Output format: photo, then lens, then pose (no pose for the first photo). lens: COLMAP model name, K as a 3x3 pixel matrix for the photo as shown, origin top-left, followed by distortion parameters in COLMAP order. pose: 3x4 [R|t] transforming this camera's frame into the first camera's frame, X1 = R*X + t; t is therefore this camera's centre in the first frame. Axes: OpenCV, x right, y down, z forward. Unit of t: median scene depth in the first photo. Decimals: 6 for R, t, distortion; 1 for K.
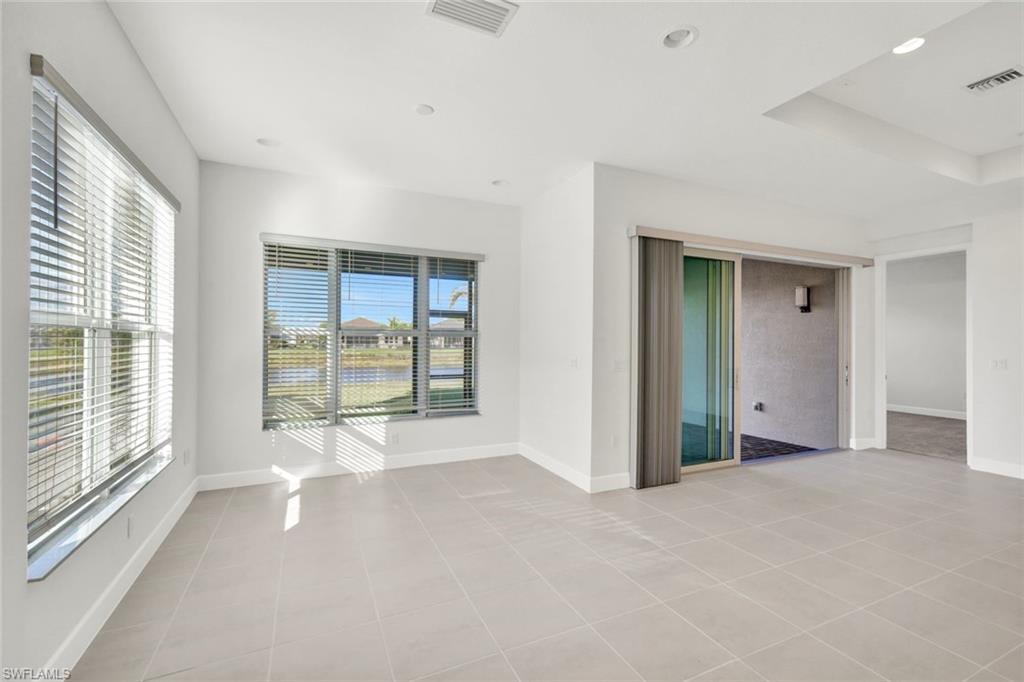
lens RADIAL K [[441.9, 0, 512.8], [0, 441.9, 344.3], [0, 0, 1]] dist [0.003578, 0.000086]
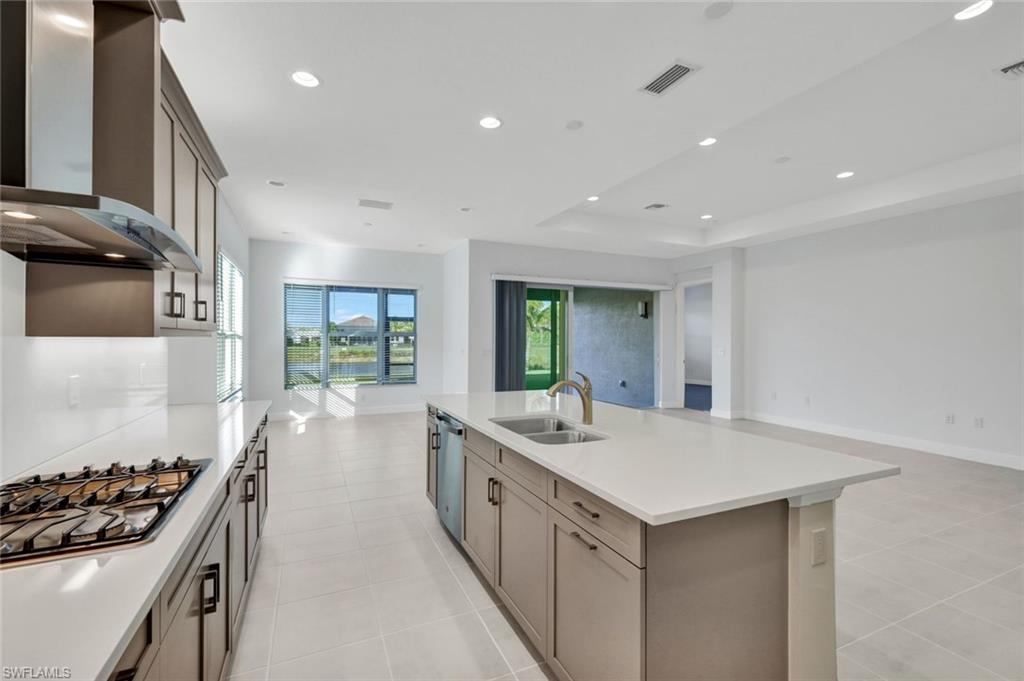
lens RADIAL K [[441.9, 0, 511.8], [0, 441.9, 336.4], [0, 0, 1]] dist [0.003578, 0.000086]
pose [[0.999922, -0.003646, -0.011935, 0.307537], [0.003503, 0.999923, -0.011941, 0.003538], [0.011978, 0.011898, 0.999857, -0.637487]]
